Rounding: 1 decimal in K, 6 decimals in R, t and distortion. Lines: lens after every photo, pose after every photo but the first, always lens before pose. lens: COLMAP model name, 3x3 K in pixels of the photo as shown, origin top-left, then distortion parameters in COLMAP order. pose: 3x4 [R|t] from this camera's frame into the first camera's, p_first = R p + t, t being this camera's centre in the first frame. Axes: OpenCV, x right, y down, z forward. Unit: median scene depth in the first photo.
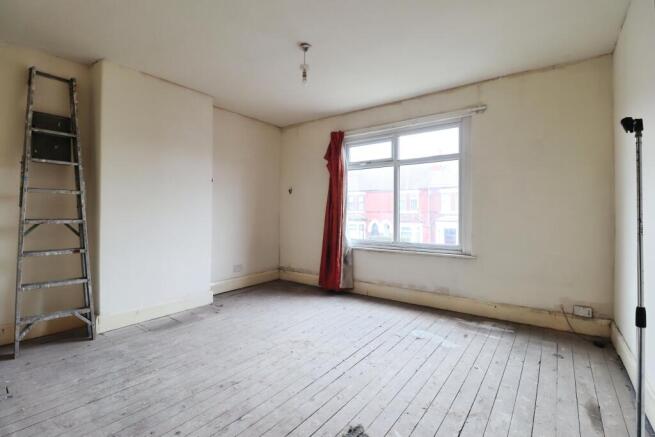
lens RADIAL K [[310.5, 0, 318.1], [0, 310.5, 210.4], [0, 0, 1]] dist [-0.003646, -0.000911]
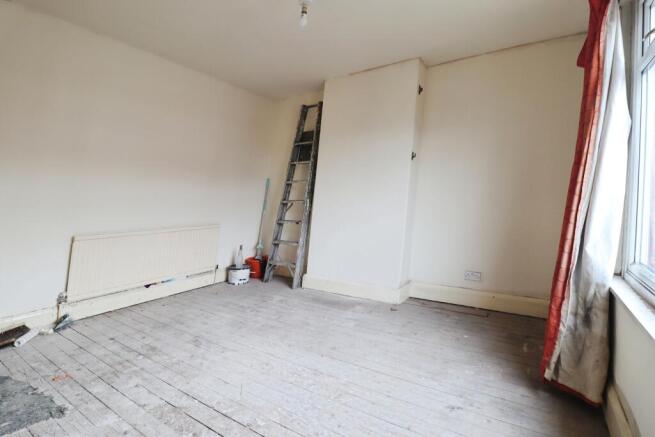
lens RADIAL K [[324.4, 0, 325.9], [0, 324.4, 166.8], [0, 0, 1]] dist [-0.001452, -0.000340]
pose [[0.073597, -0.093716, -0.992875, 0.693233], [0.009111, 0.995597, -0.093297, 0.014363], [0.997246, -0.002180, 0.074127, 0.953421]]
